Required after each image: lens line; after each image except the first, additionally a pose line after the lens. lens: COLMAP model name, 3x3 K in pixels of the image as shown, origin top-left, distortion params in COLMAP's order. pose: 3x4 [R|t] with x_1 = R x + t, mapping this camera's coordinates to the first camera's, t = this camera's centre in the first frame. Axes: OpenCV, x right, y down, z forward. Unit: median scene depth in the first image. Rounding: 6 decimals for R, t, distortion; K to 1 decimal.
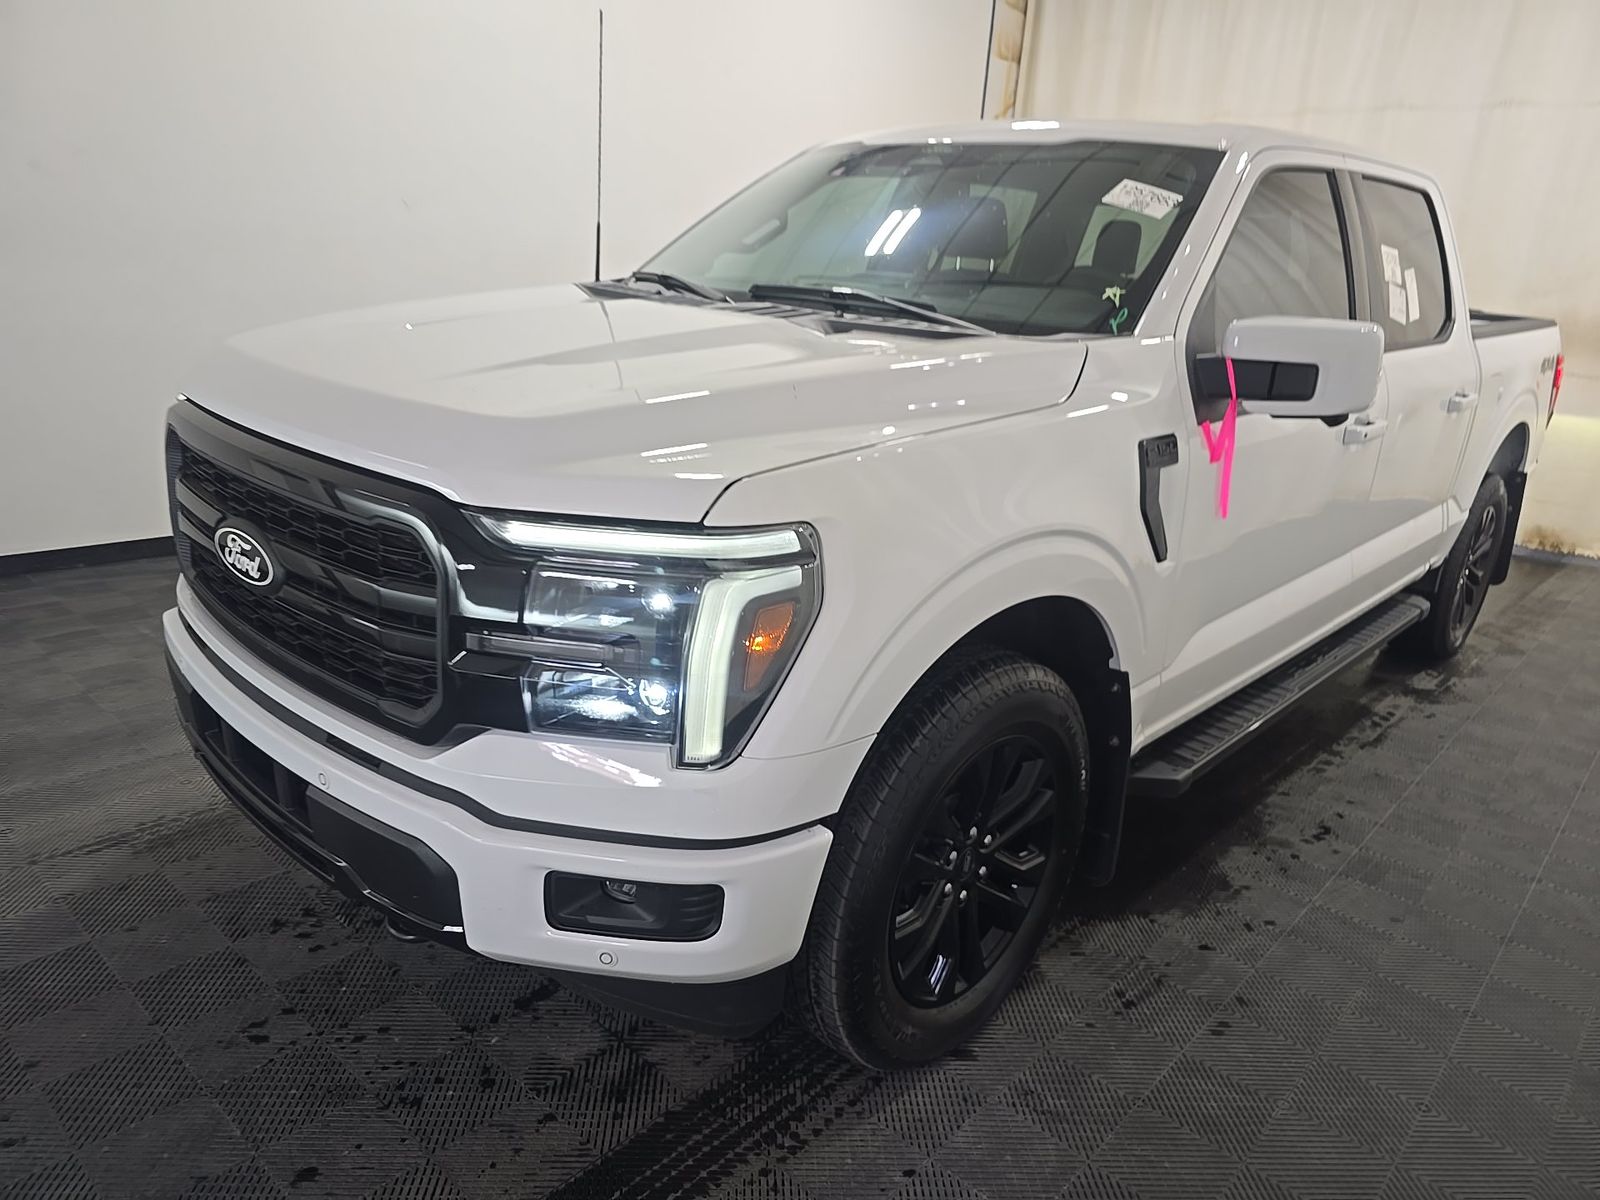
lens RADIAL K [[1094.2, 0, 780.9], [0, 1094.2, 602.1], [0, 0, 1]] dist [0.071260, -0.073059]
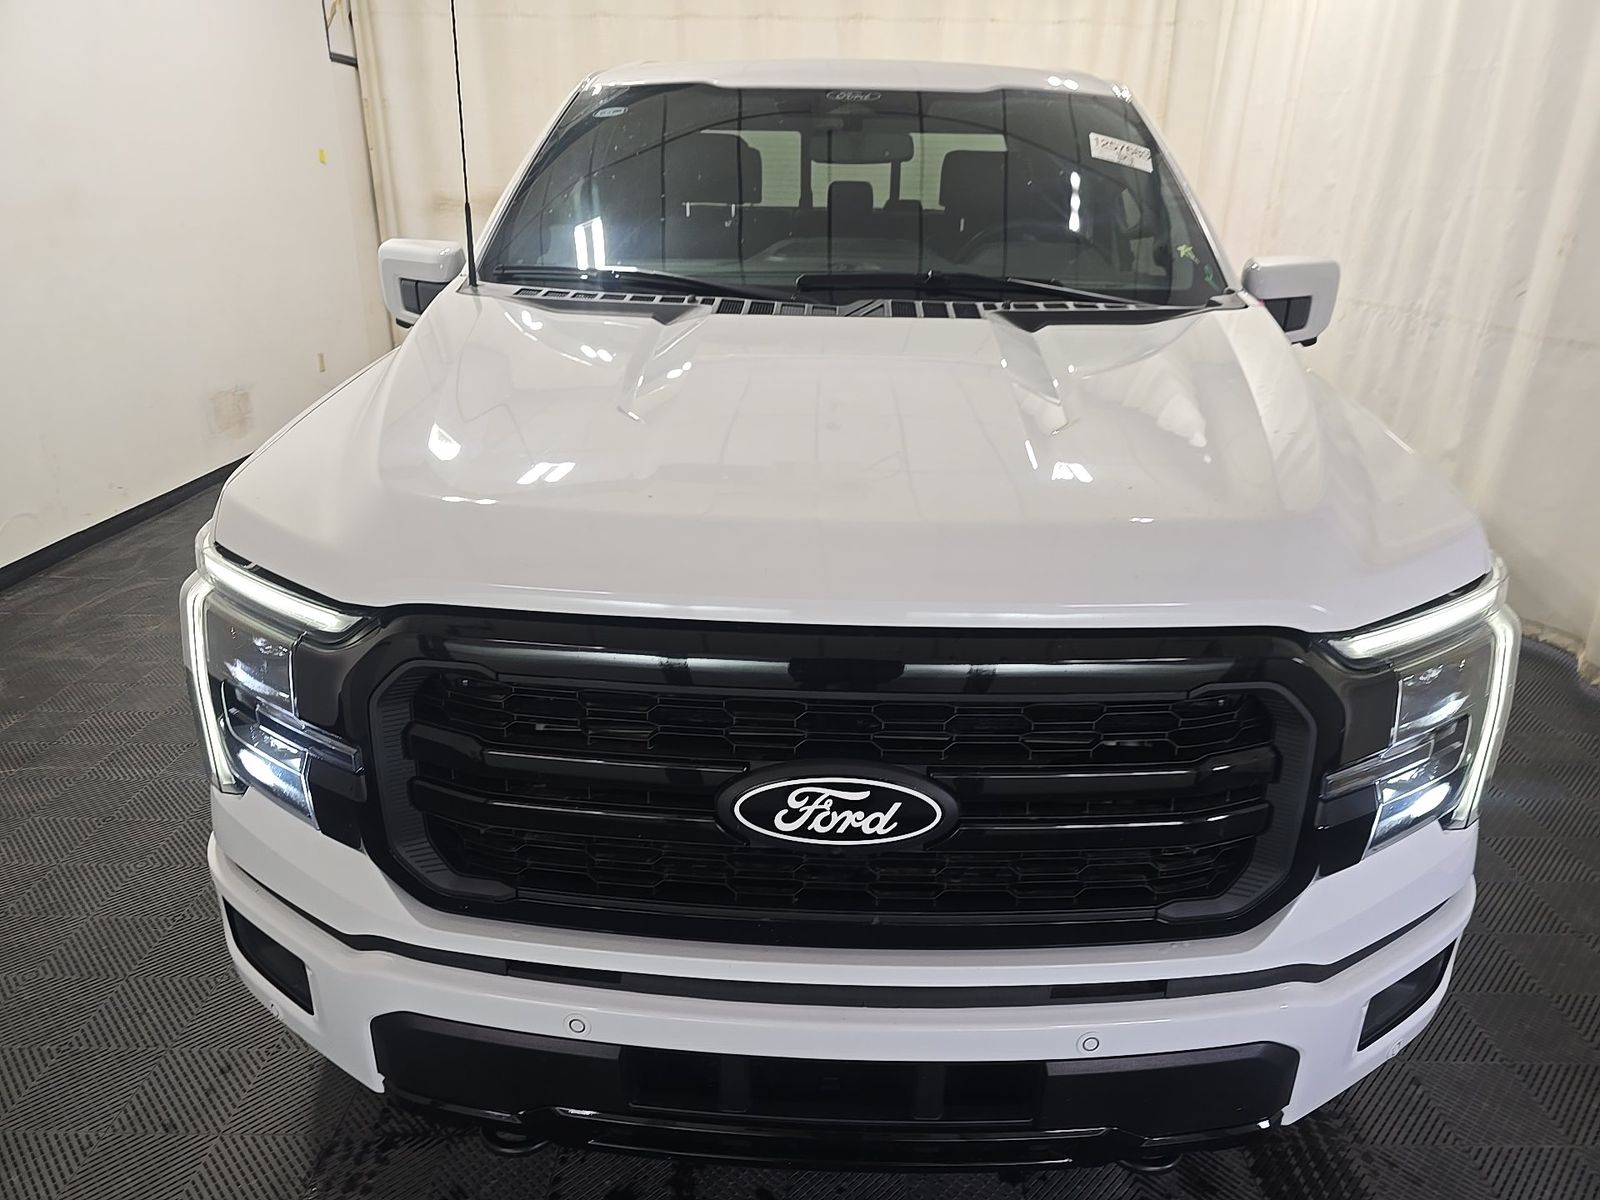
lens RADIAL K [[1094.2, 0, 780.9], [0, 1094.2, 602.1], [0, 0, 1]] dist [0.071260, -0.073059]
pose [[0.727965, -0.293550, 0.619594, -0.773004], [0.230019, 0.955896, 0.182631, -0.252933], [-0.645878, 0.009569, 0.763380, 0.461875]]
